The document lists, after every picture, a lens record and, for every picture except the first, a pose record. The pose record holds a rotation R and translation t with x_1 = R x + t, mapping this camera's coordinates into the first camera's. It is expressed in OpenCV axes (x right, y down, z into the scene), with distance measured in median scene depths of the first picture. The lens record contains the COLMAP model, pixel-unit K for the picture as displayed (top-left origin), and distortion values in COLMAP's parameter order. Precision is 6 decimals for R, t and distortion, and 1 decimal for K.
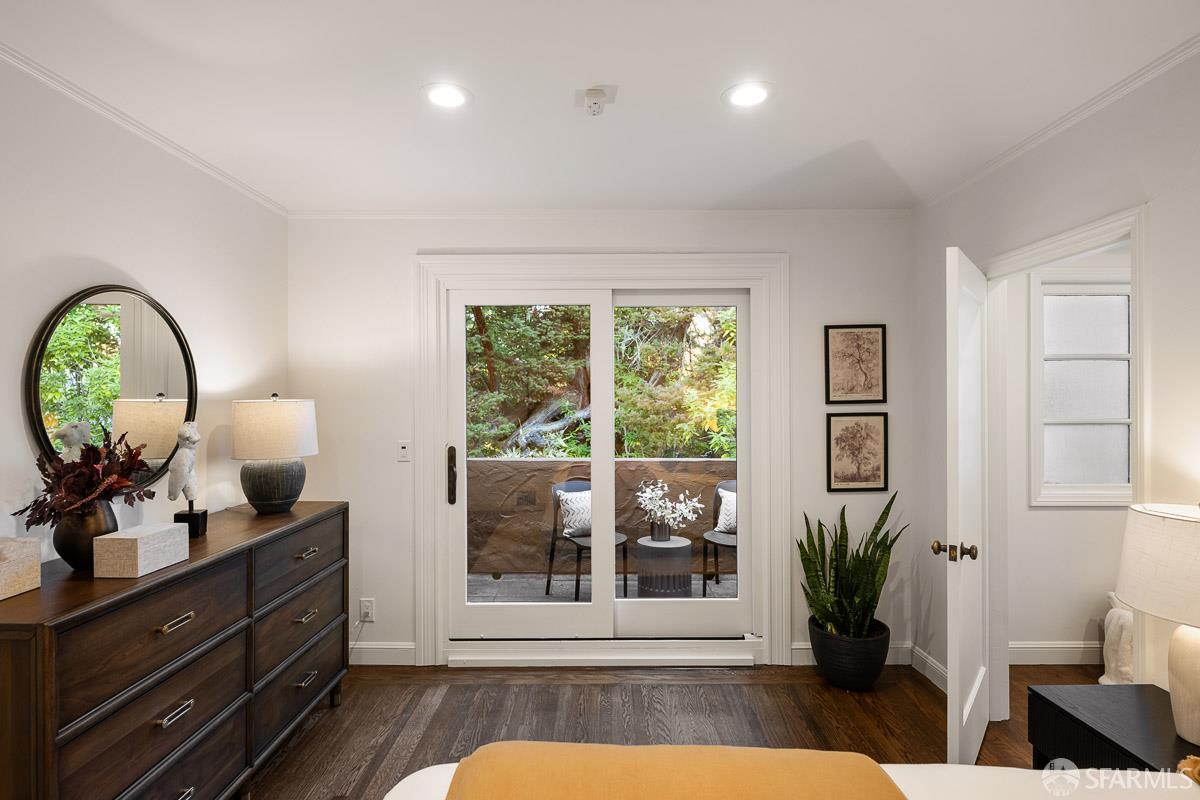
lens RADIAL K [[610.5, 0, 603.0], [0, 610.5, 399.2], [0, 0, 1]] dist [0.004677, -0.000292]
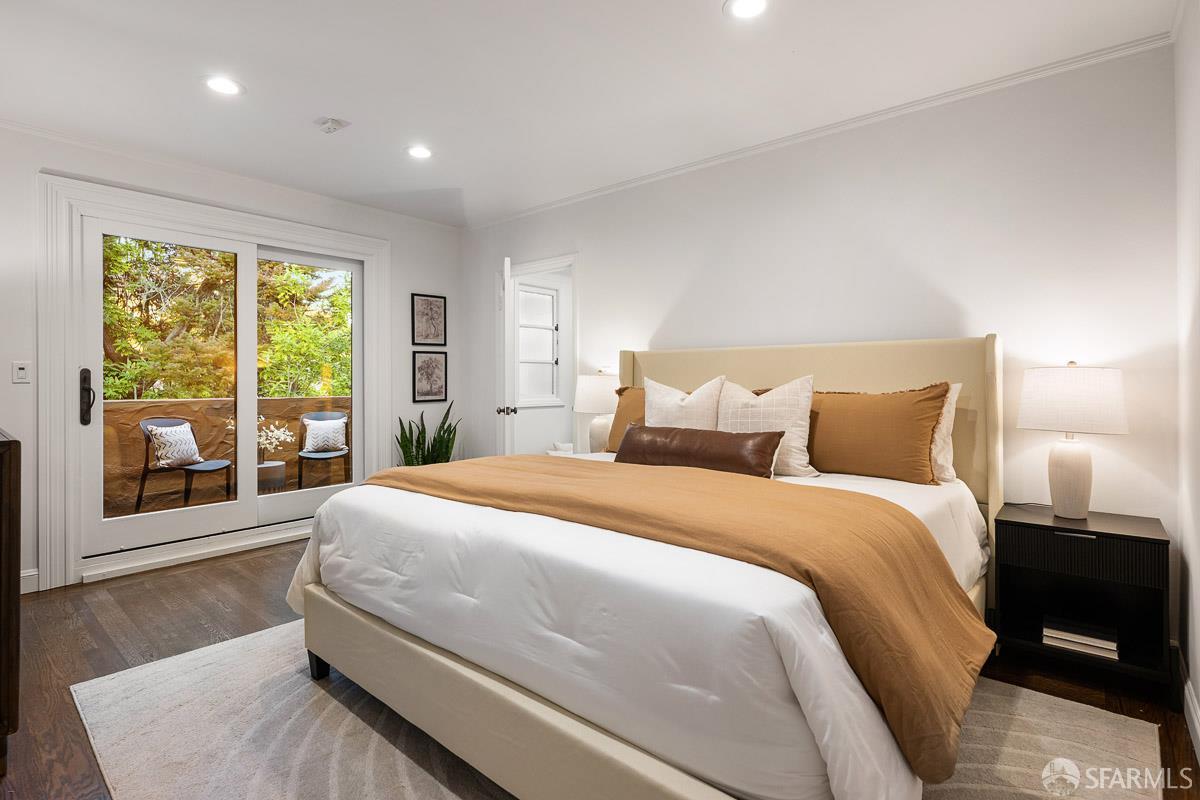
lens RADIAL K [[578.7, 0, 615.8], [0, 578.7, 380.3], [0, 0, 1]] dist [-0.002576, 0.001220]
pose [[0.627194, -0.000148, 0.778863, -0.439789], [0.005037, 0.999980, -0.003867, 0.104323], [-0.778847, 0.006348, 0.627182, -0.297911]]
